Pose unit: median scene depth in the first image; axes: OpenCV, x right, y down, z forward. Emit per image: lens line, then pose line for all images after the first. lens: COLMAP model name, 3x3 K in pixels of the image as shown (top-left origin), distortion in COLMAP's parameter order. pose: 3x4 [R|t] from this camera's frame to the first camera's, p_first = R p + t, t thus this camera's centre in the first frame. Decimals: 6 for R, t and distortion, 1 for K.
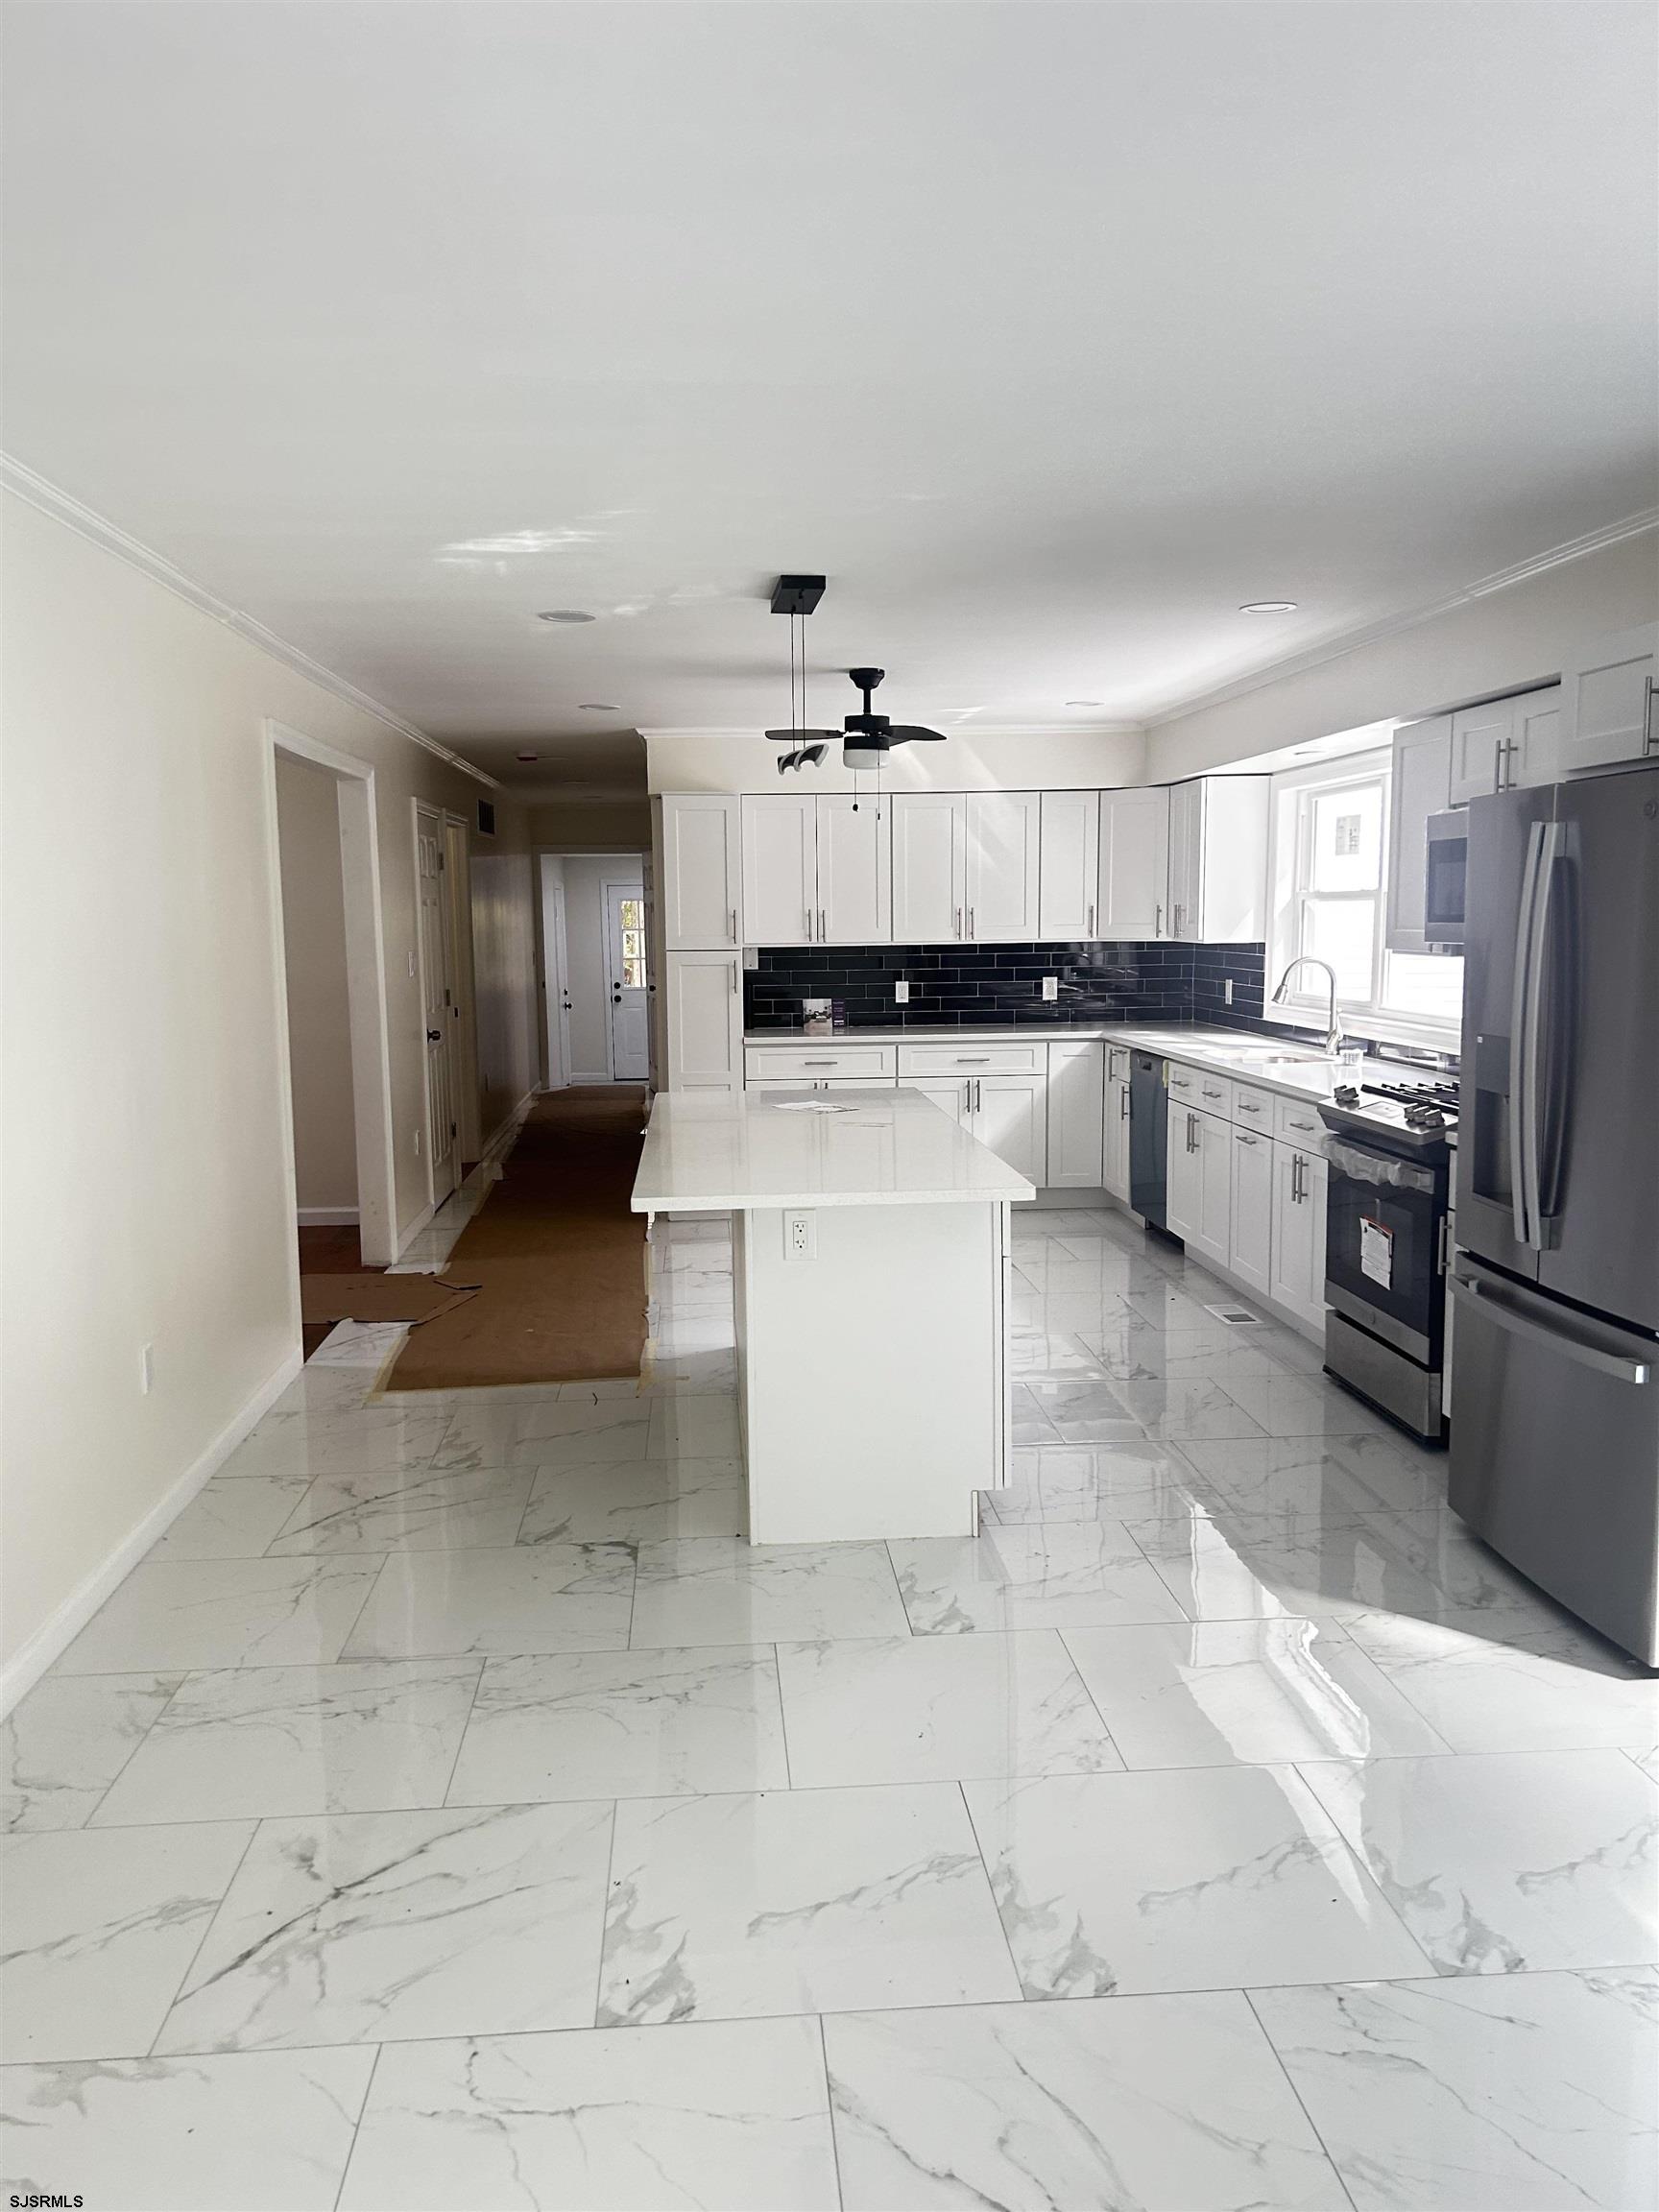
lens RADIAL K [[1613.0, 0, 829.5], [0, 1613.0, 1106.0], [0, 0, 1]] dist [0.080317, -0.144504]
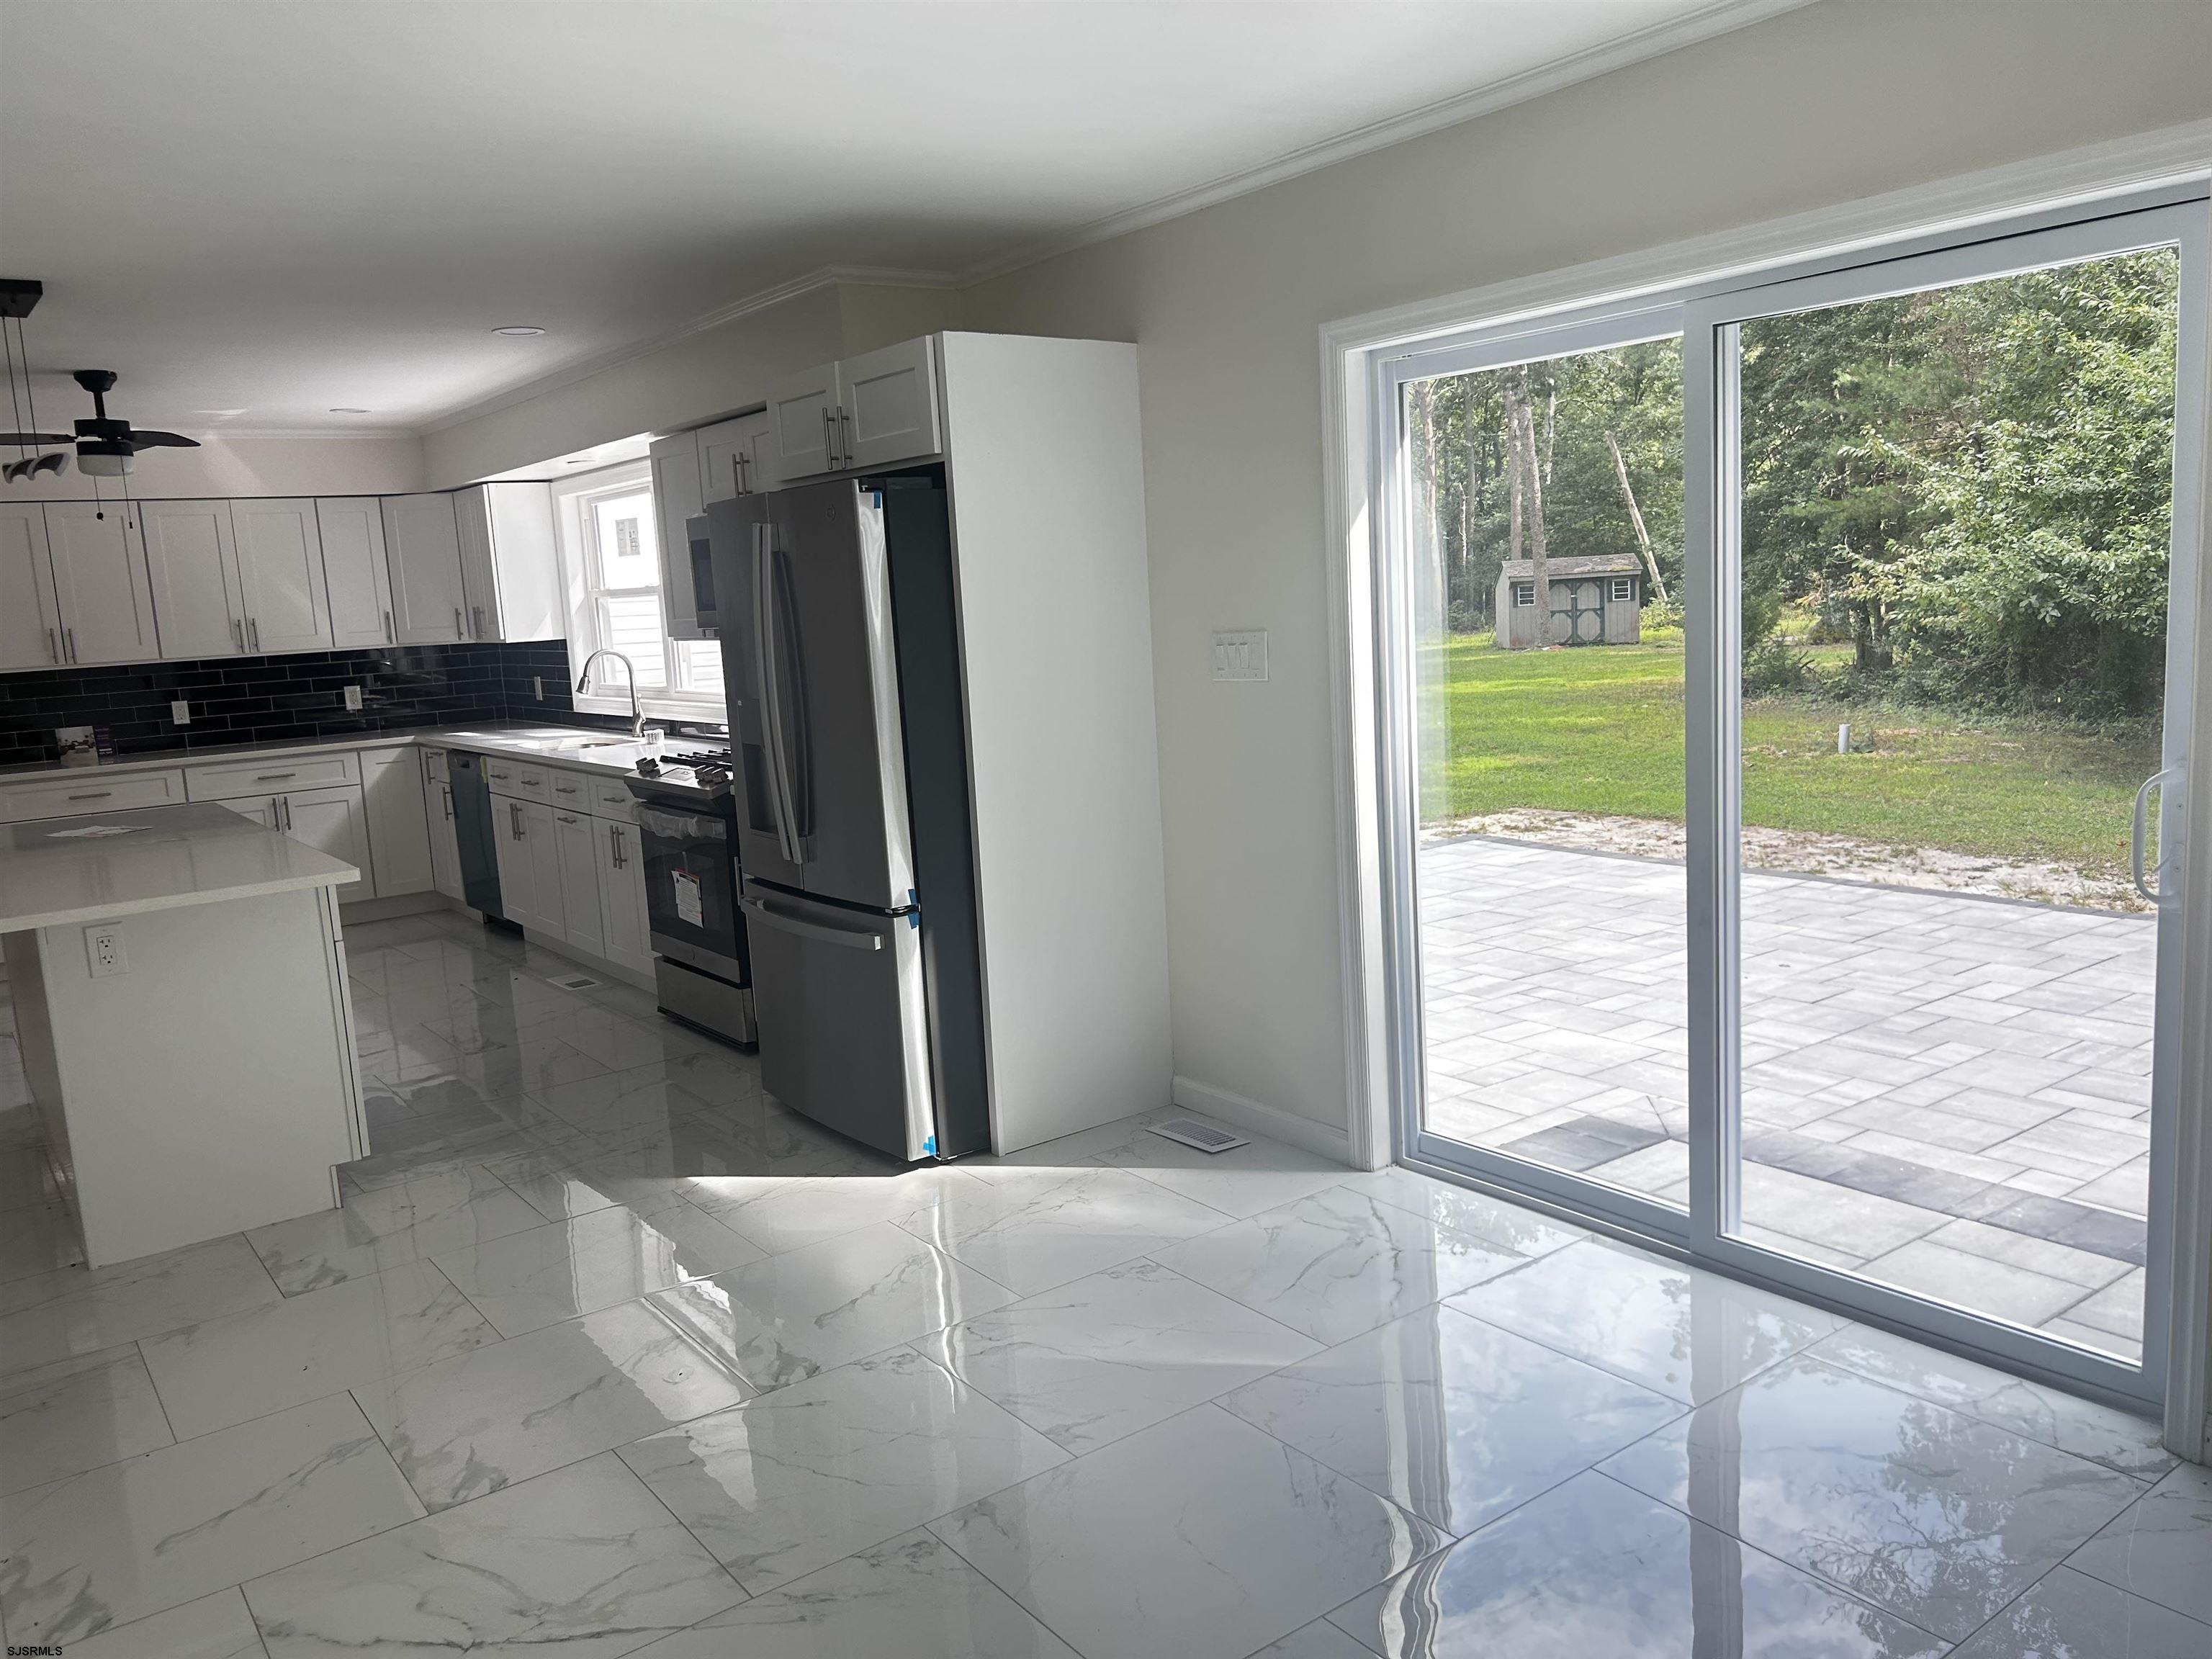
lens RADIAL K [[1680.3, 0, 1114.4], [0, 1680.3, 838.1], [0, 0, 1]] dist [0.065834, -0.077639]
pose [[0.847402, -0.116487, 0.518017, -0.020854], [0.111077, 0.992942, 0.041578, 0.028030], [-0.519204, 0.022307, 0.854359, -0.163068]]
